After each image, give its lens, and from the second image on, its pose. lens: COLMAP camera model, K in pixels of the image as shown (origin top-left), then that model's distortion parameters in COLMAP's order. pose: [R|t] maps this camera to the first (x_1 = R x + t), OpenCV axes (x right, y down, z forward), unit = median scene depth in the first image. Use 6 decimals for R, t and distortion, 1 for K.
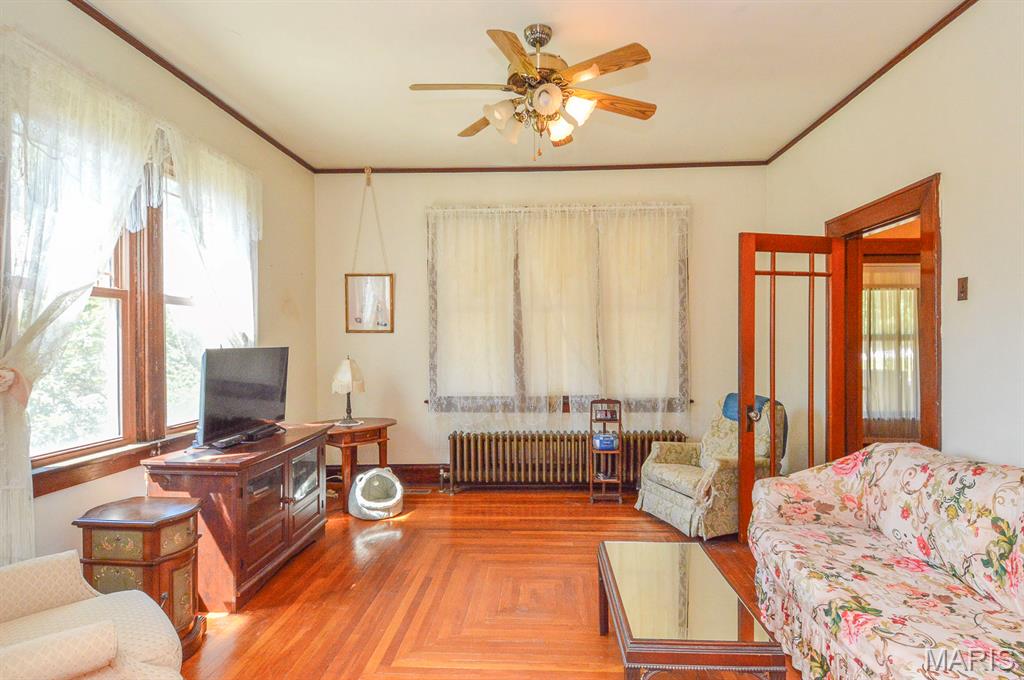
lens RADIAL K [[533.7, 0, 512.8], [0, 533.7, 343.1], [0, 0, 1]] dist [0.001677, -0.020152]
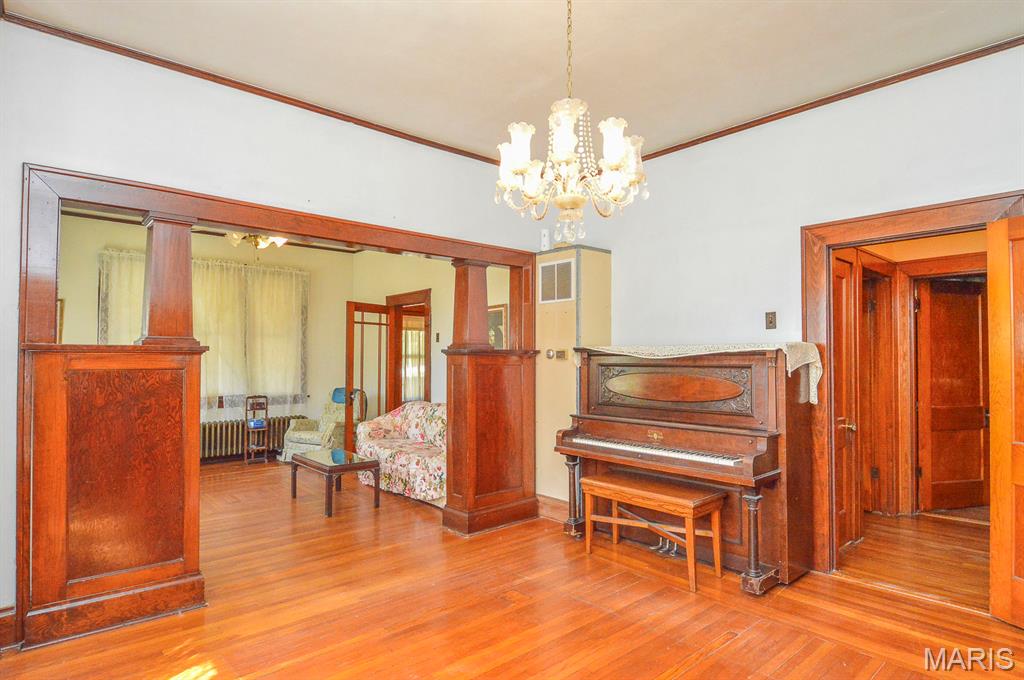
lens RADIAL K [[564.6, 0, 515.5], [0, 564.6, 350.4], [0, 0, 1]] dist [0.014863, -0.000286]
pose [[0.710742, 0.016207, 0.703266, -0.472359], [-0.003926, 0.999810, -0.019073, 0.004351], [-0.703441, 0.010795, 0.710671, -0.715656]]
